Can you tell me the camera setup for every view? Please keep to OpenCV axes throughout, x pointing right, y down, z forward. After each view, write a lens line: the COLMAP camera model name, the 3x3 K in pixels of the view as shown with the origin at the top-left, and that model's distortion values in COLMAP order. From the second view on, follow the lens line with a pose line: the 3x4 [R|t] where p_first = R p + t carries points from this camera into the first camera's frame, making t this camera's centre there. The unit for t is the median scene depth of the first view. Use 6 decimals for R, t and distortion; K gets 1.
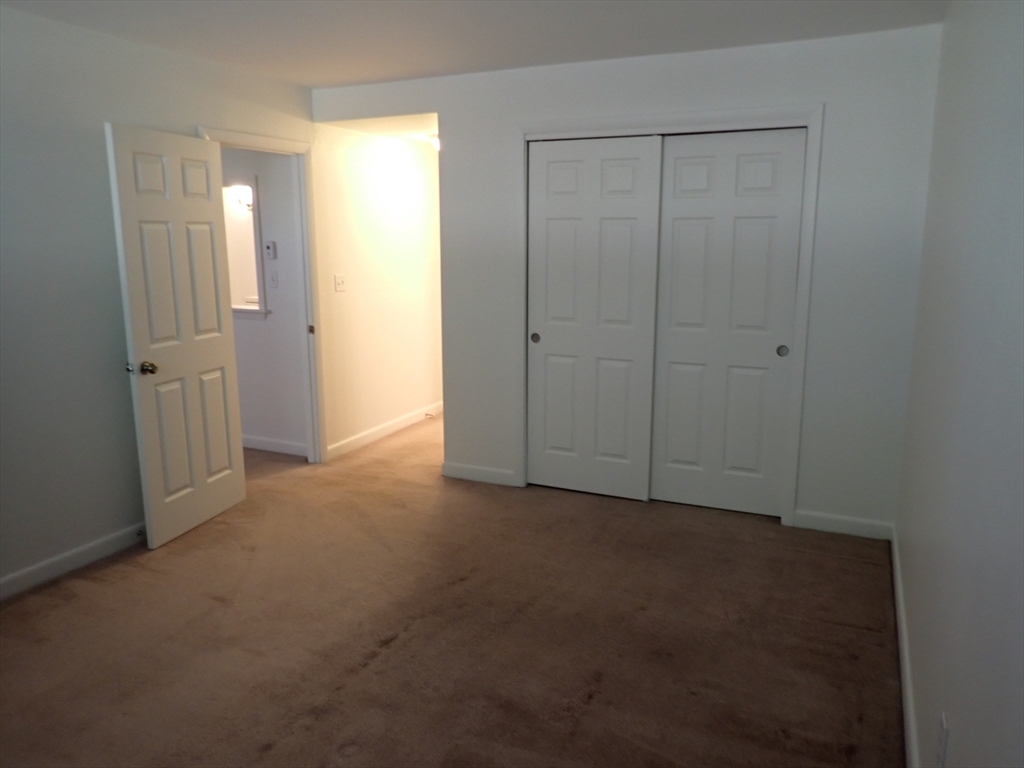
lens RADIAL K [[753.1, 0, 512.0], [0, 753.1, 384.0], [0, 0, 1]] dist [0.002363, 0.000537]
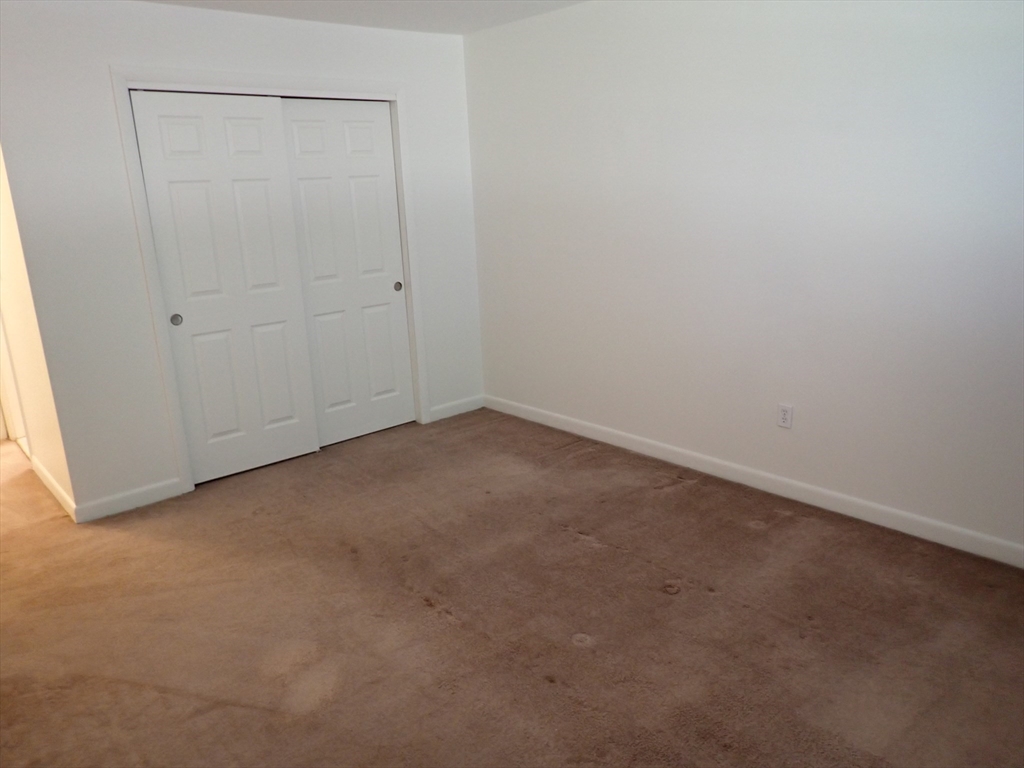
lens RADIAL K [[753.1, 0, 512.0], [0, 753.1, 384.0], [0, 0, 1]] dist [0.002363, 0.000537]
pose [[0.404681, -0.250191, 0.879567, -0.629136], [0.220421, 0.960173, 0.171706, -0.056505], [-0.887495, 0.124389, 0.443711, 0.288039]]
